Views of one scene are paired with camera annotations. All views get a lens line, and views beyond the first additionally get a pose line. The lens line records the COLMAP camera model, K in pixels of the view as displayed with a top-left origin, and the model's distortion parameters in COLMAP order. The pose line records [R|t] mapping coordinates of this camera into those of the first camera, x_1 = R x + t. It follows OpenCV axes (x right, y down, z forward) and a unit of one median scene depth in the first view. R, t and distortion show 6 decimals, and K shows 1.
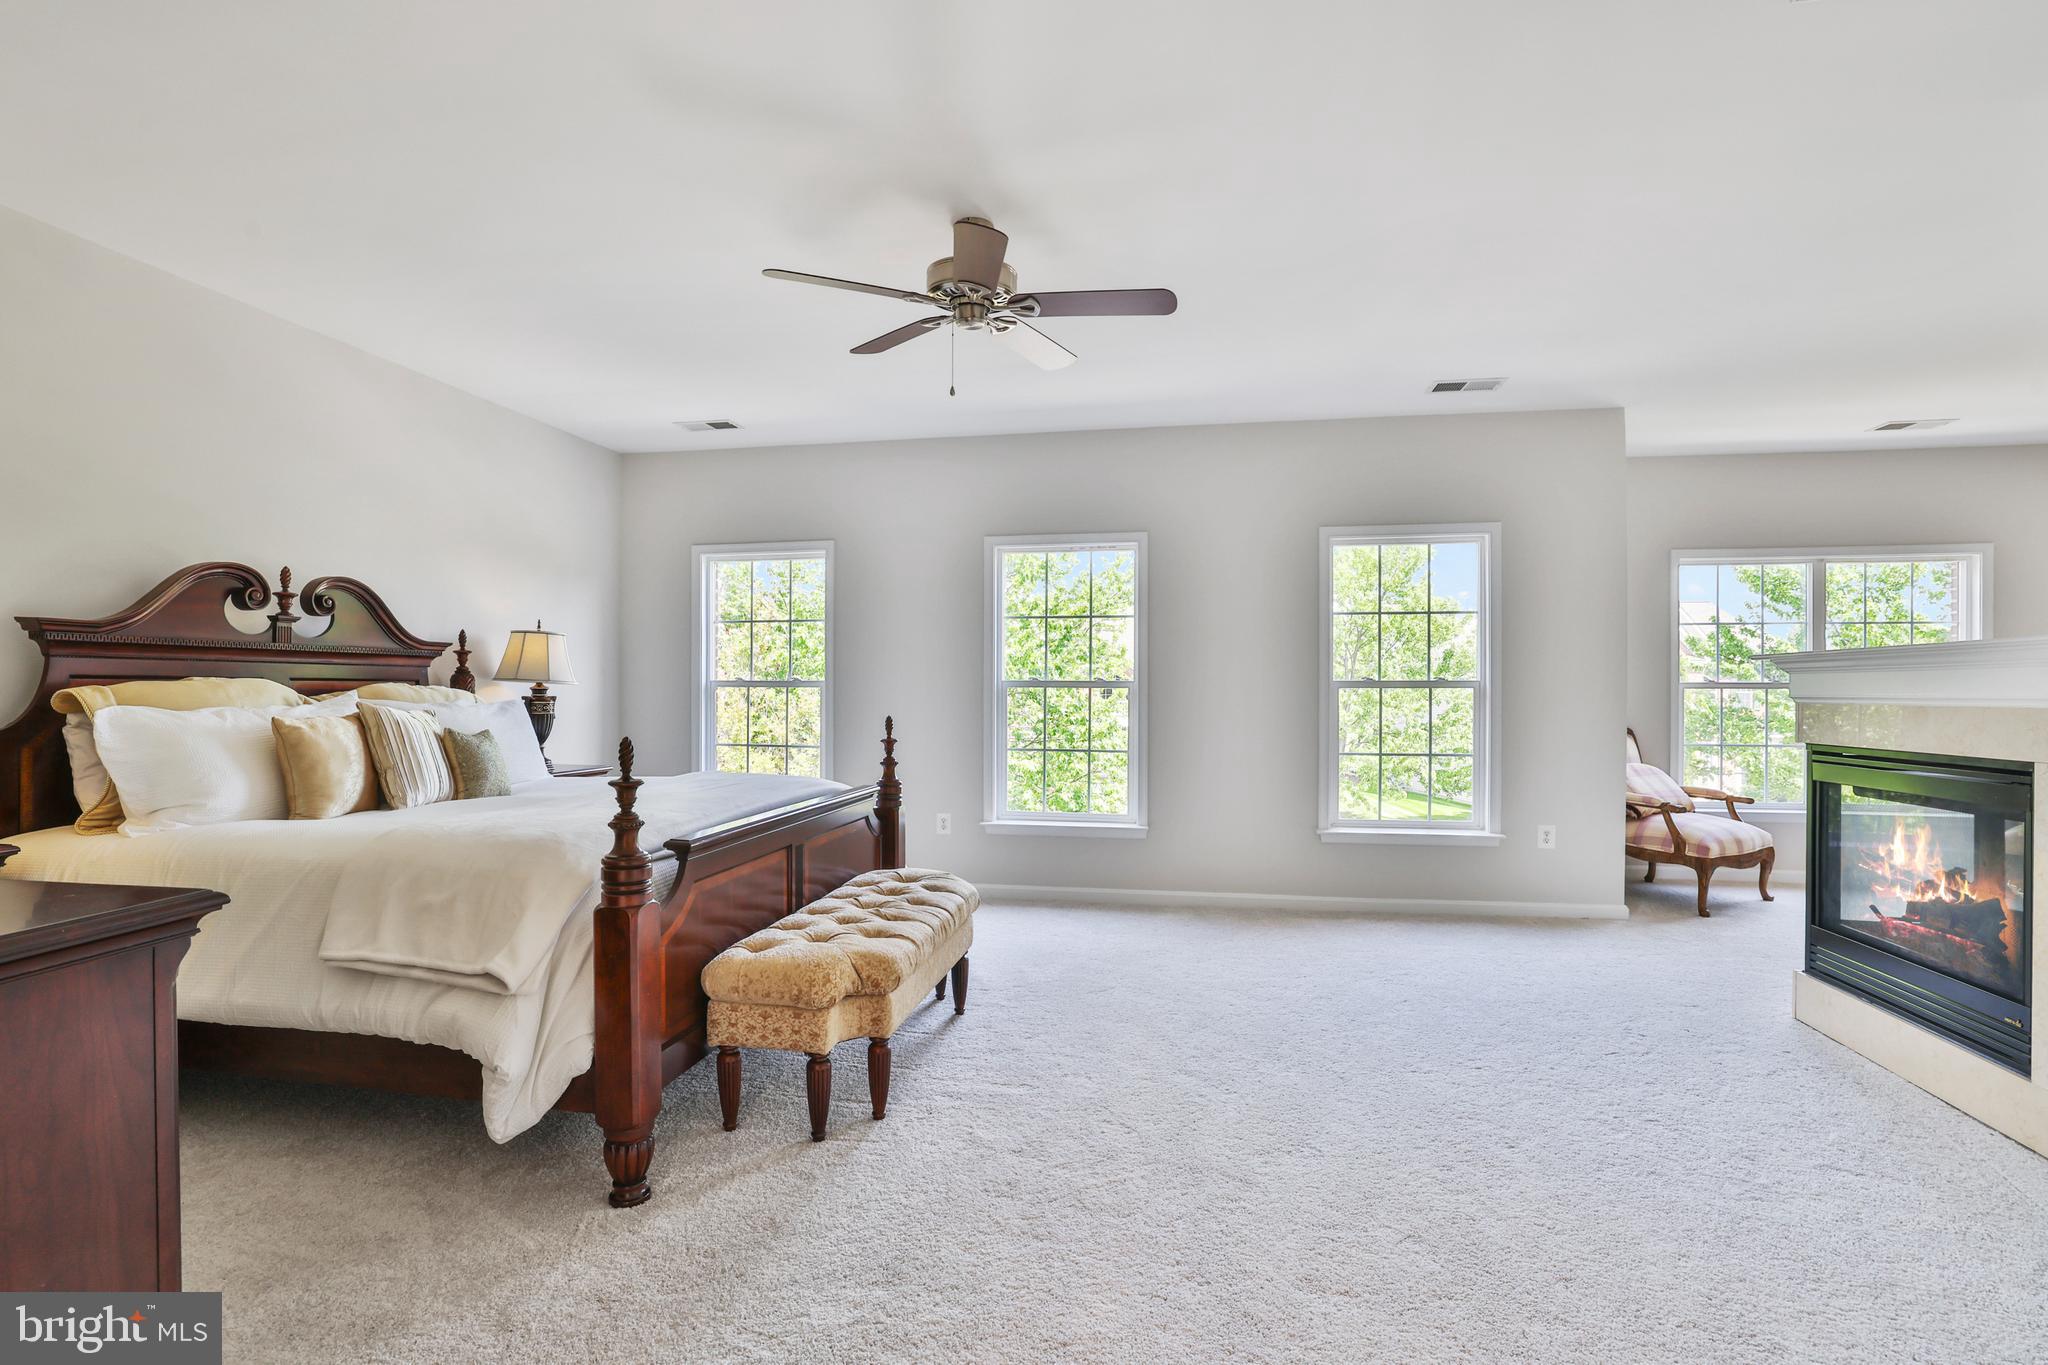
lens RADIAL K [[943.9, 0, 1021.9], [0, 943.9, 703.5], [0, 0, 1]] dist [-0.038288, 0.000425]
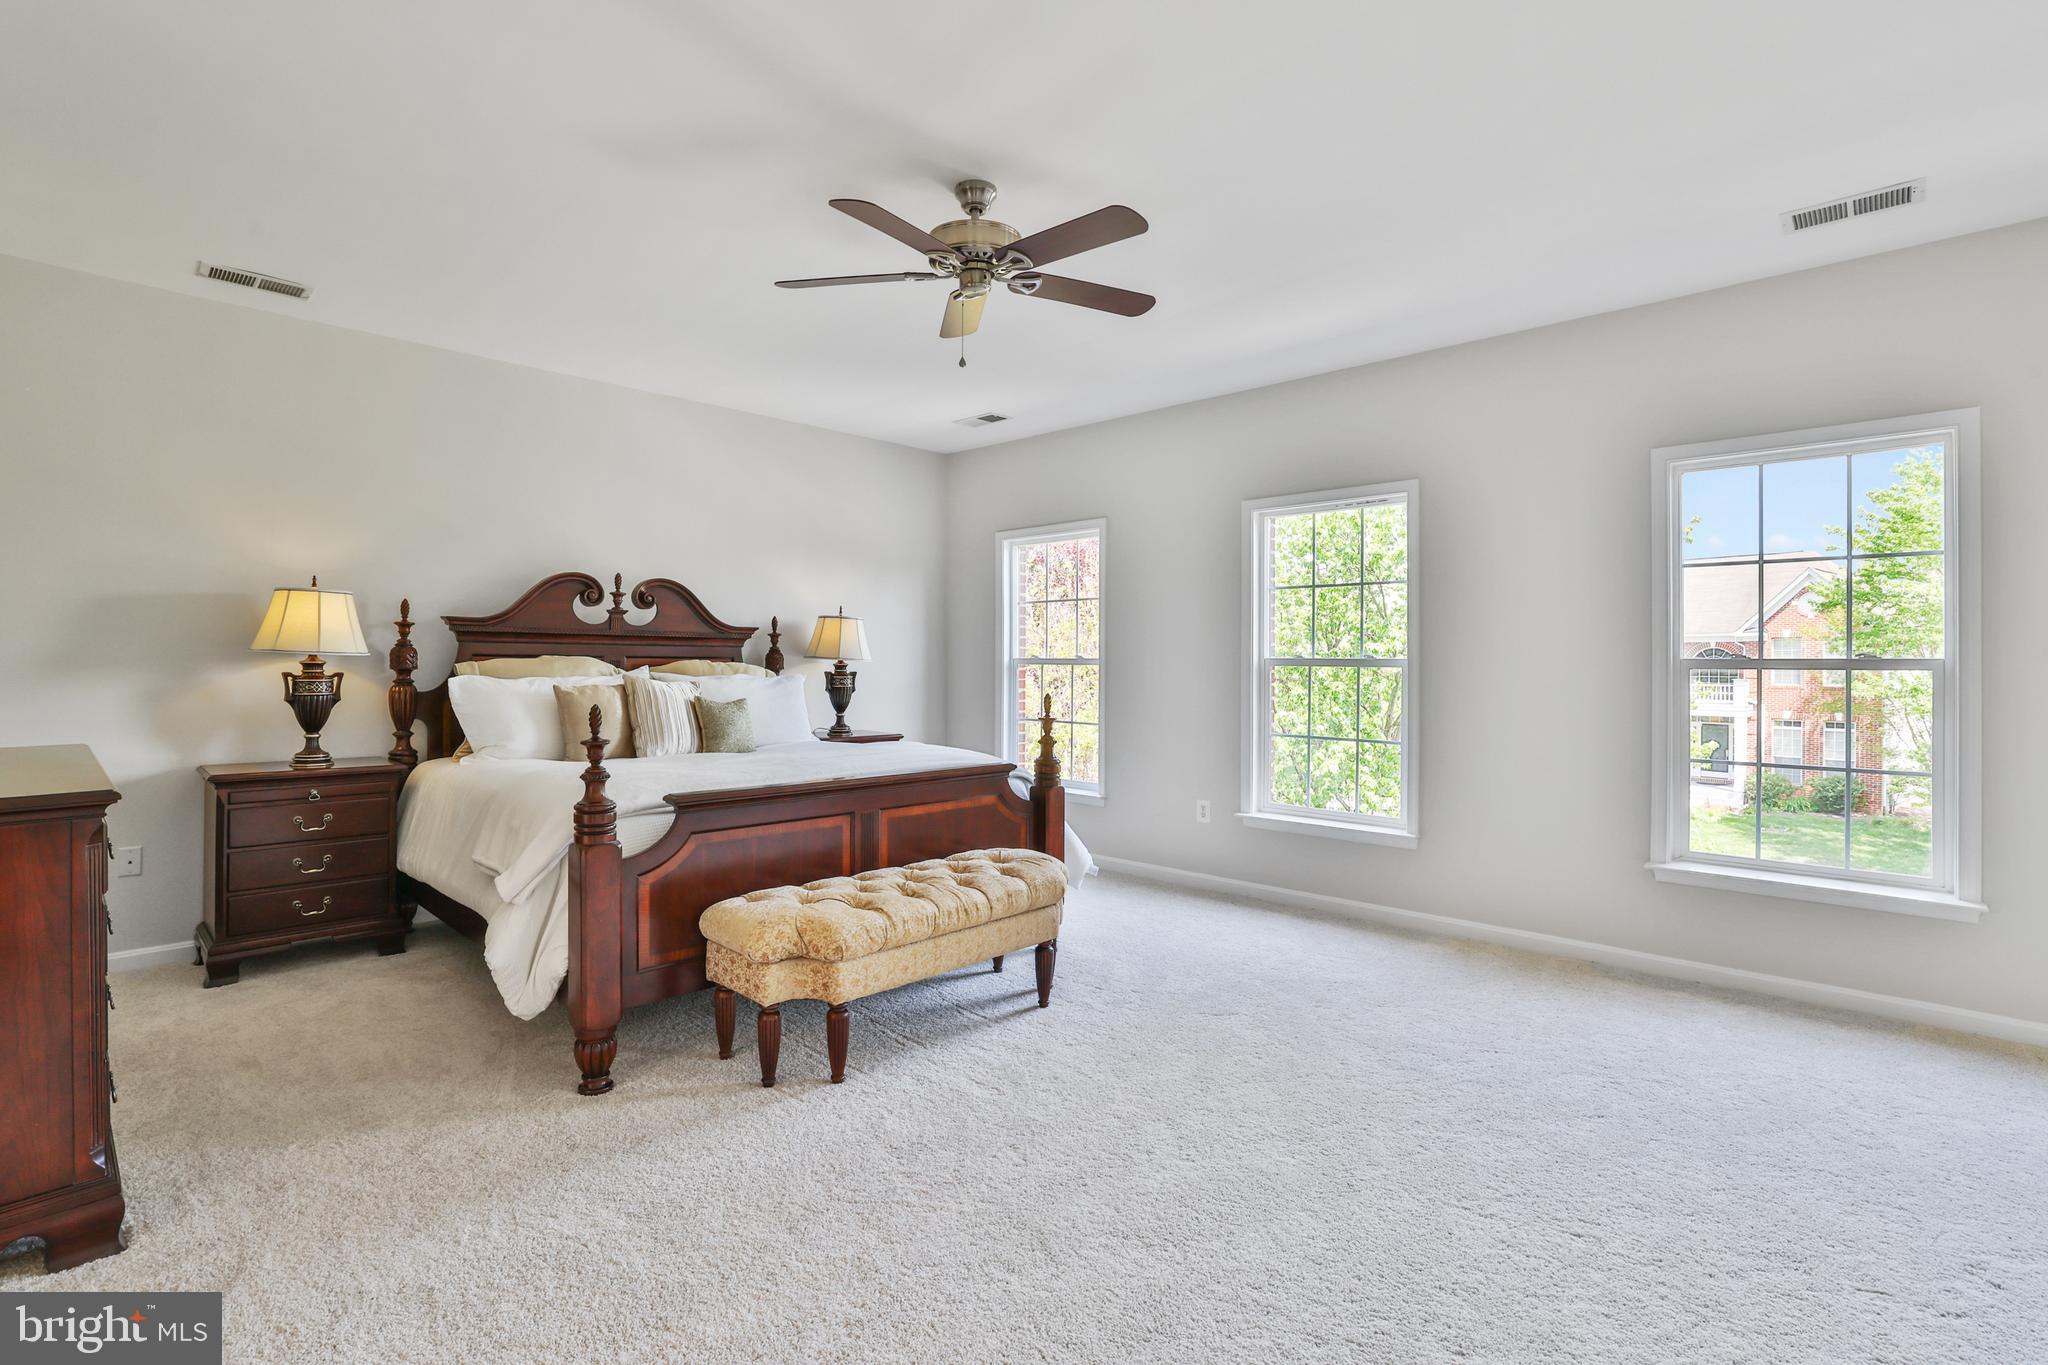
lens RADIAL K [[942.8, 0, 1019.1], [0, 942.8, 680.1], [0, 0, 1]] dist [-0.048567, 0.017832]
pose [[0.835326, 0.012553, -0.549612, 0.416491], [-0.013859, 0.999902, 0.001774, -0.003074], [0.549581, 0.006135, 0.835418, 0.179481]]
